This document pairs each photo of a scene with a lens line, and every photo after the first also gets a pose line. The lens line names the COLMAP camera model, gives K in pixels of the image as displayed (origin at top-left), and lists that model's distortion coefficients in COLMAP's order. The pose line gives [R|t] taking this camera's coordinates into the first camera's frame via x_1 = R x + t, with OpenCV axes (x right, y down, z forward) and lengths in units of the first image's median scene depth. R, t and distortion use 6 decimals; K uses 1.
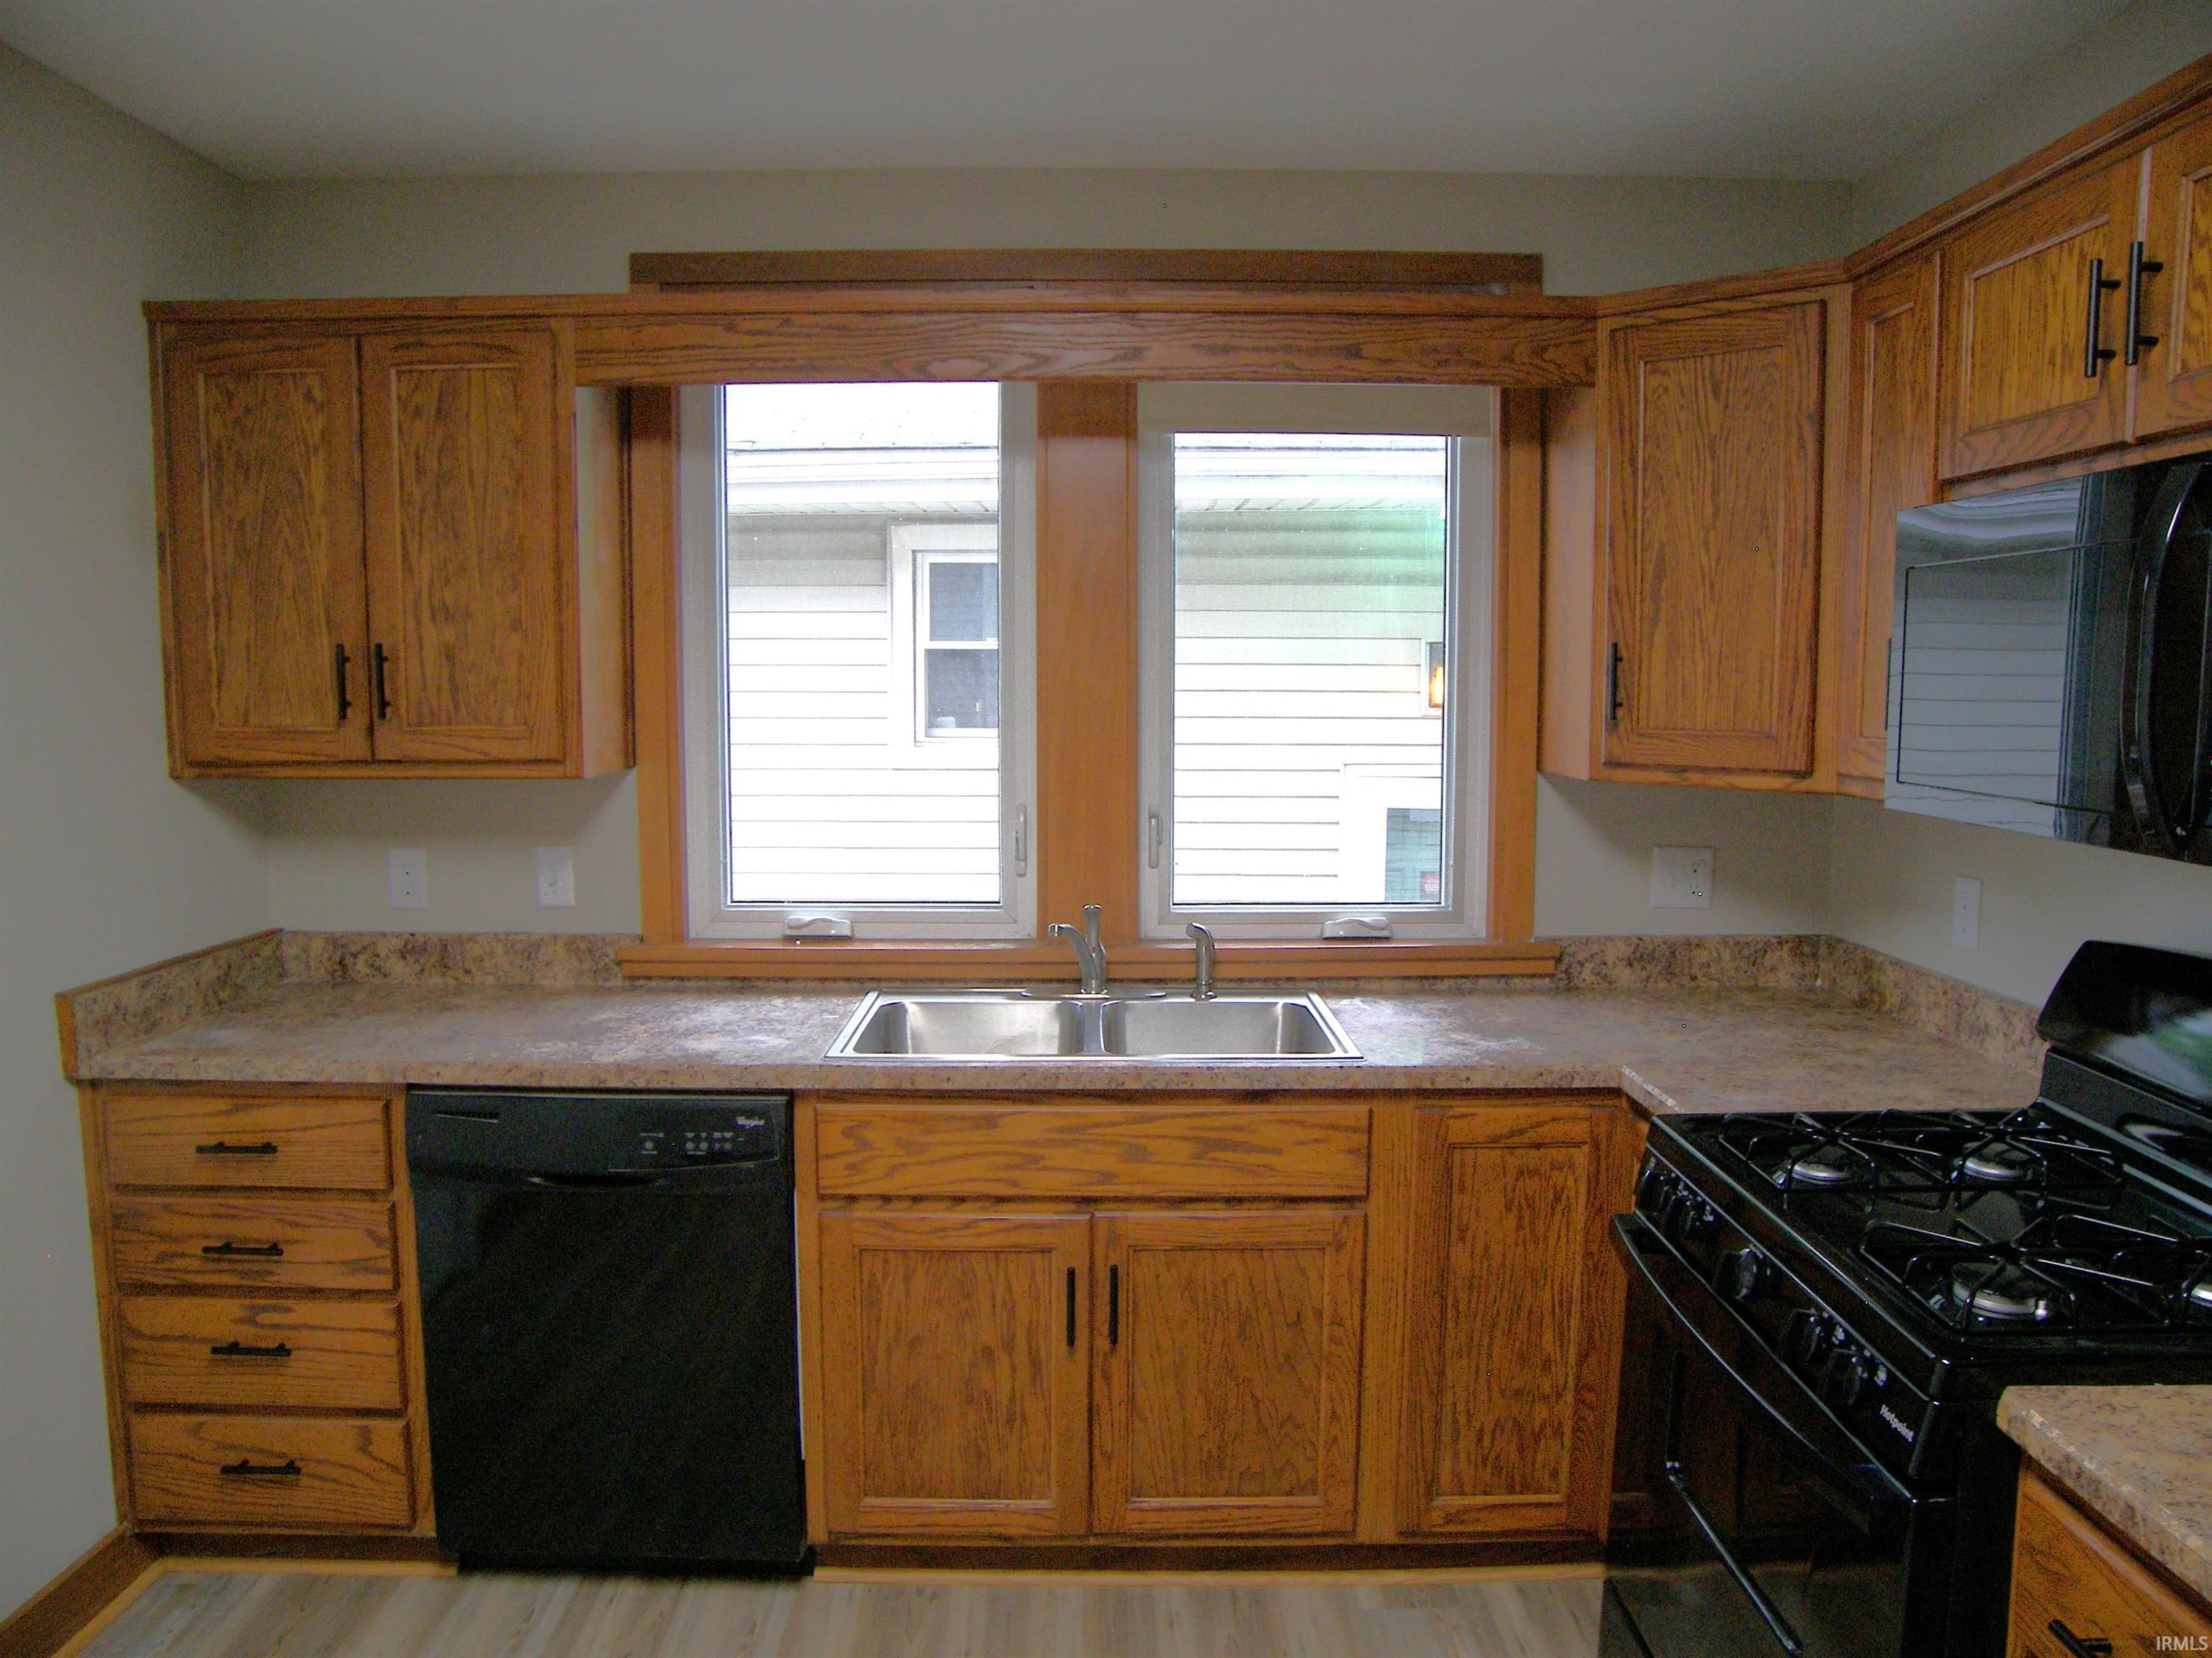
lens RADIAL K [[1574.6, 0, 1094.0], [0, 1574.6, 836.4], [0, 0, 1]] dist [-0.144172, 0.096697]
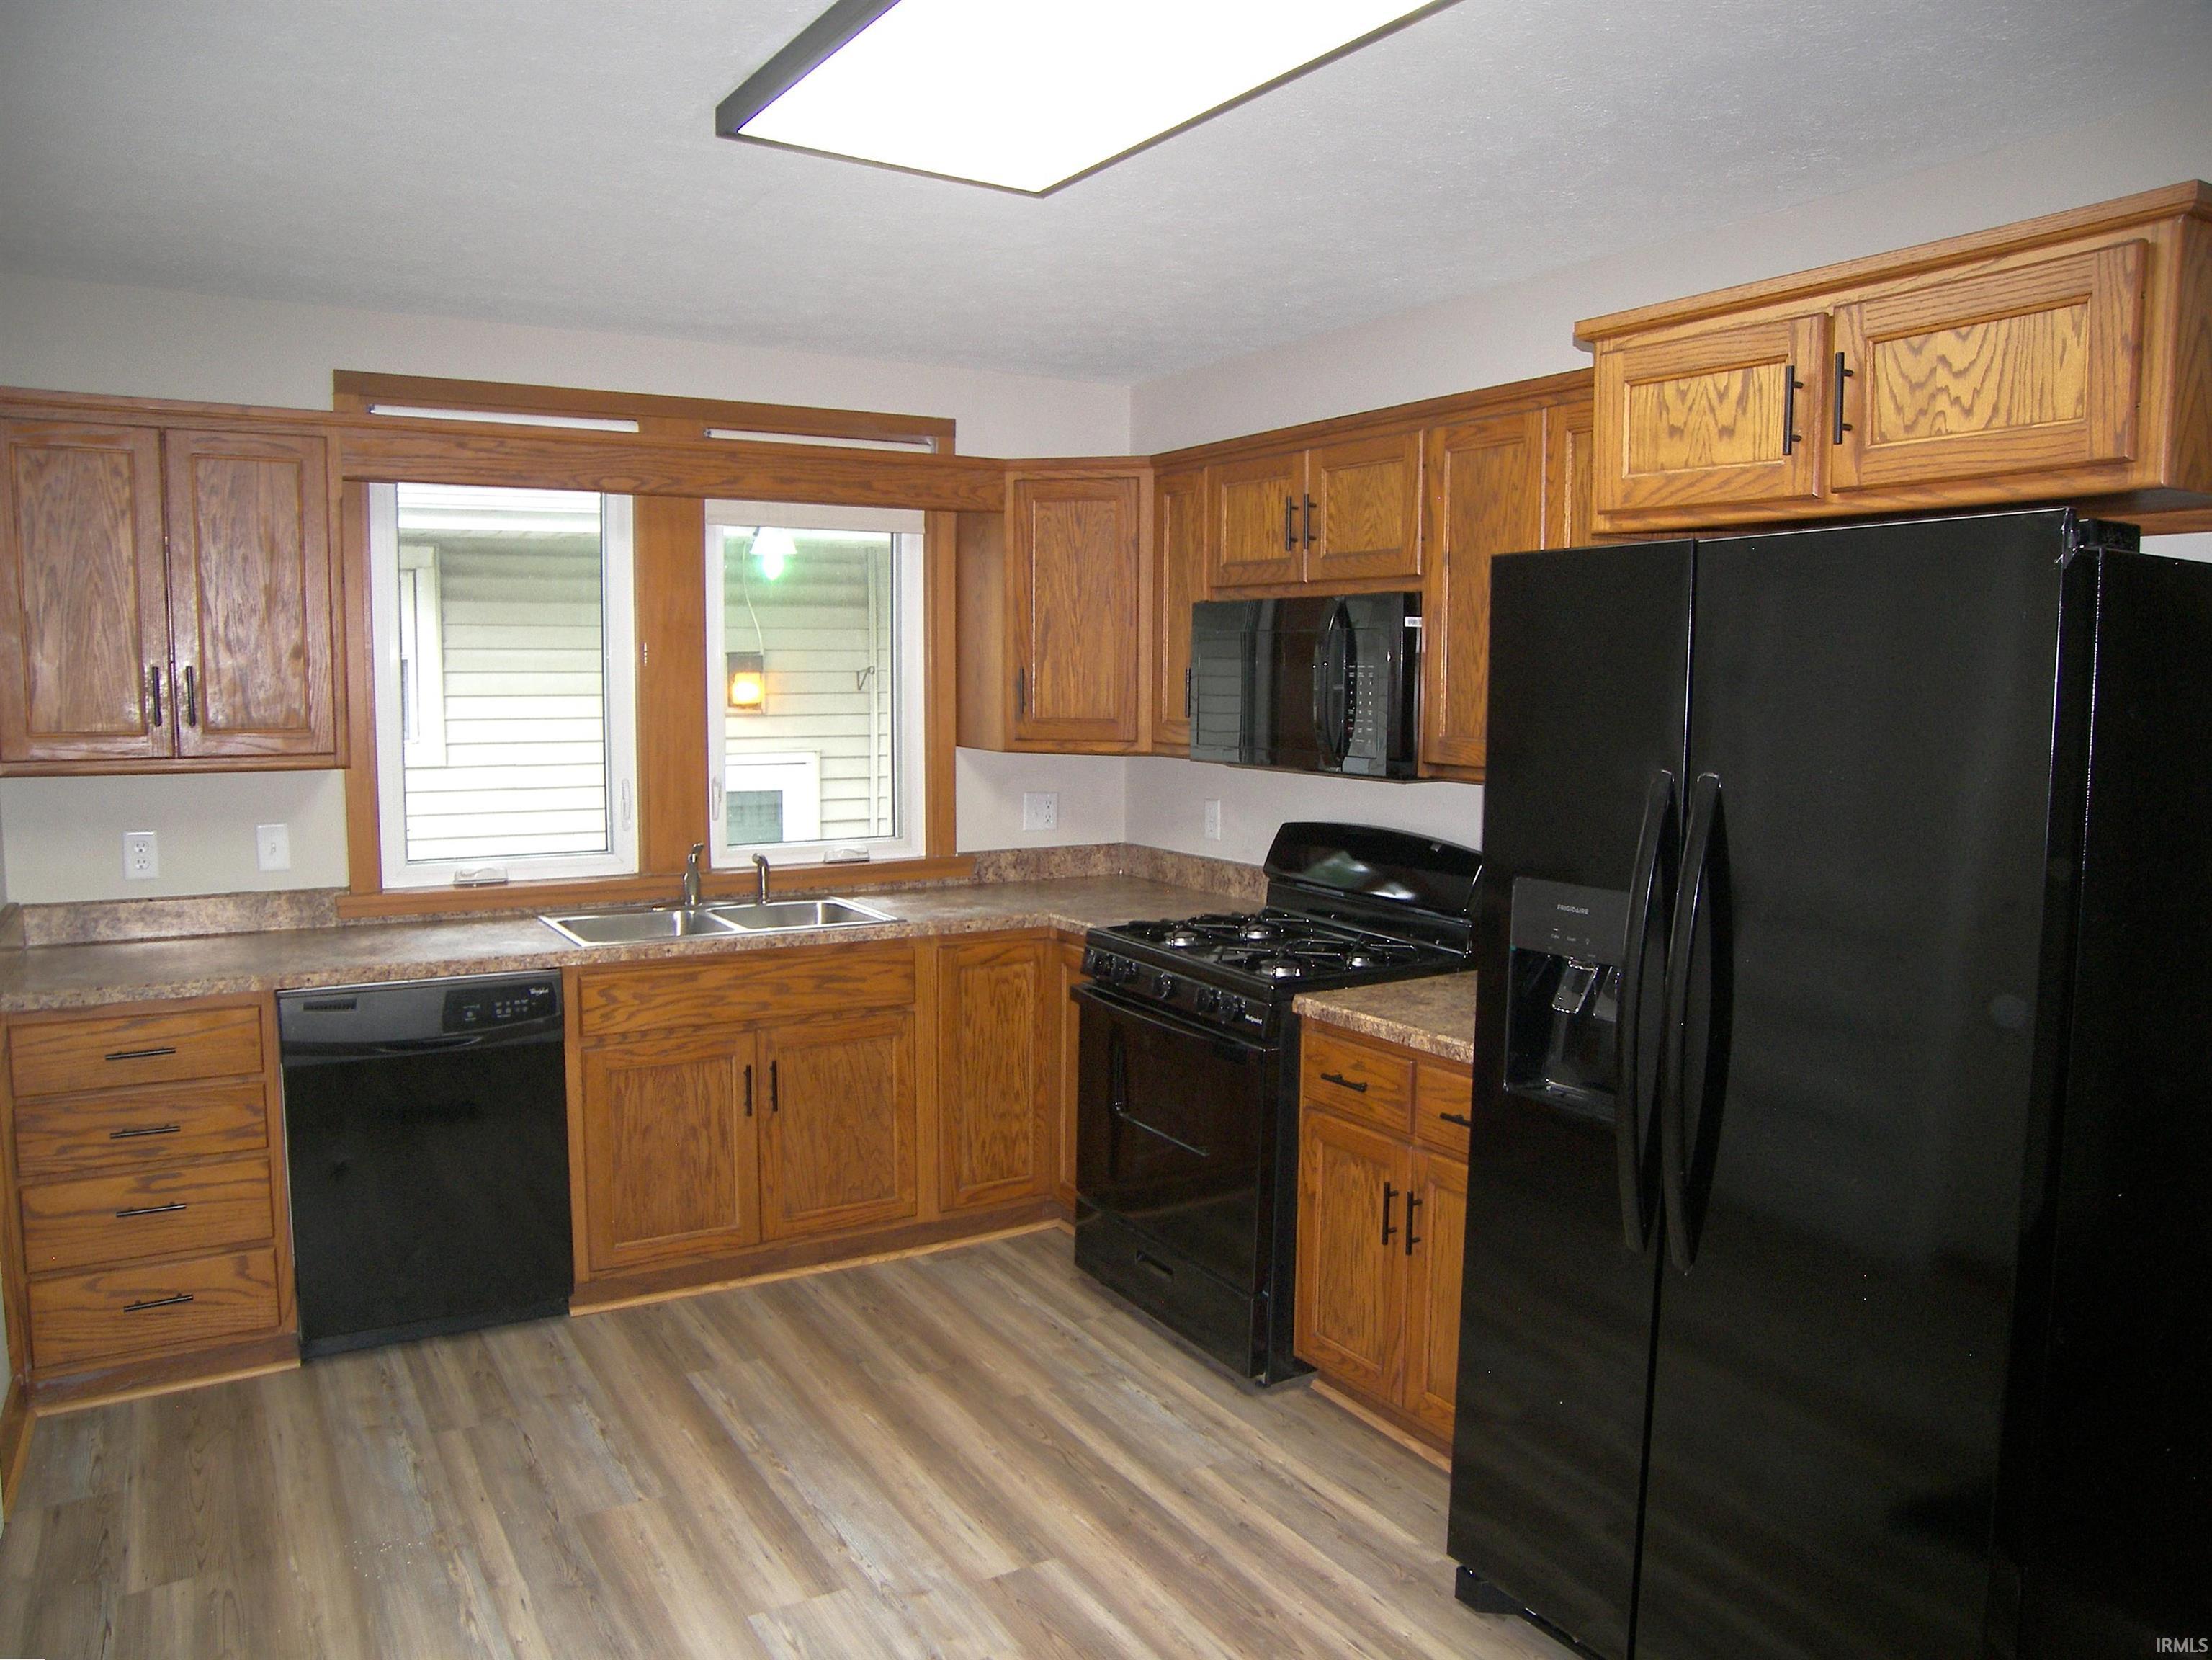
lens RADIAL K [[1575.0, 0, 1077.3], [0, 1575.0, 831.4], [0, 0, 1]] dist [-0.144172, 0.096697]
pose [[0.863493, -0.047063, 0.502160, -0.499836], [0.047322, 0.998805, 0.012236, 0.036042], [-0.502136, 0.013197, 0.864688, -0.527253]]
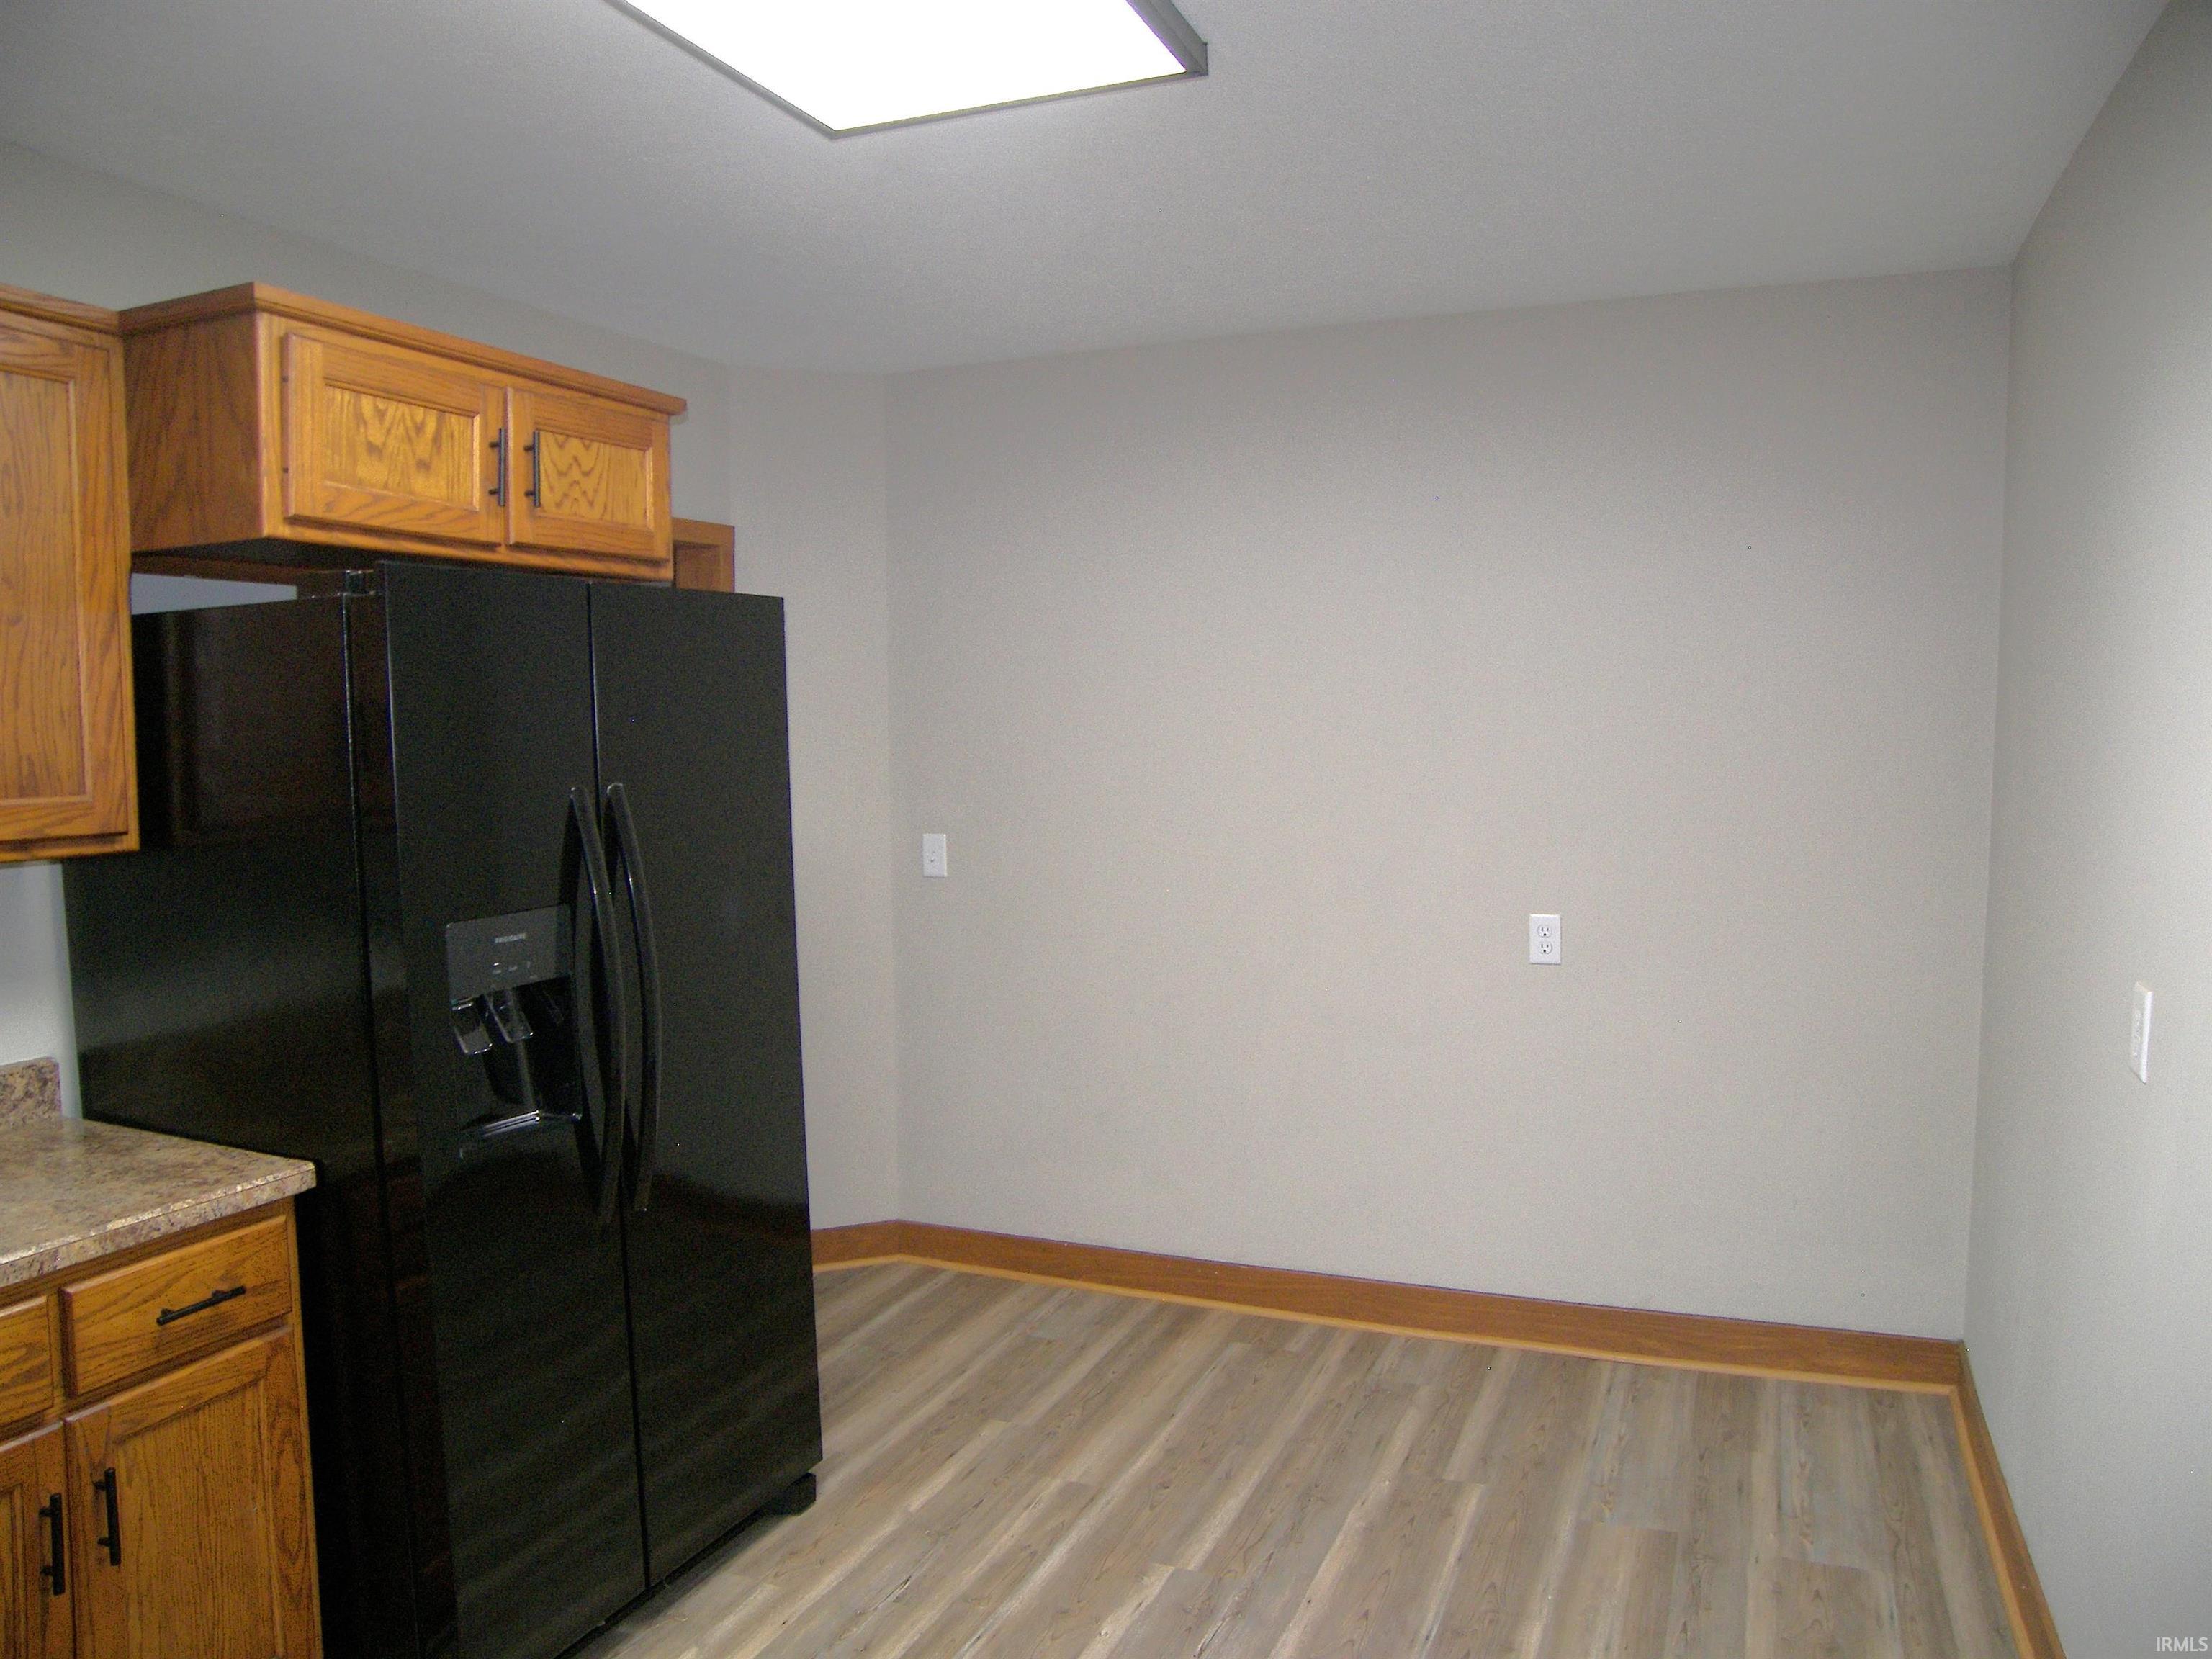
lens RADIAL K [[1574.7, 0, 1127.1], [0, 1574.7, 836.4], [0, 0, 1]] dist [-0.144172, 0.096697]
pose [[-0.918404, -0.028709, 0.394600, -0.470121], [0.042206, 0.984563, 0.169864, -0.094662], [-0.393385, 0.172658, -0.903016, 0.841306]]
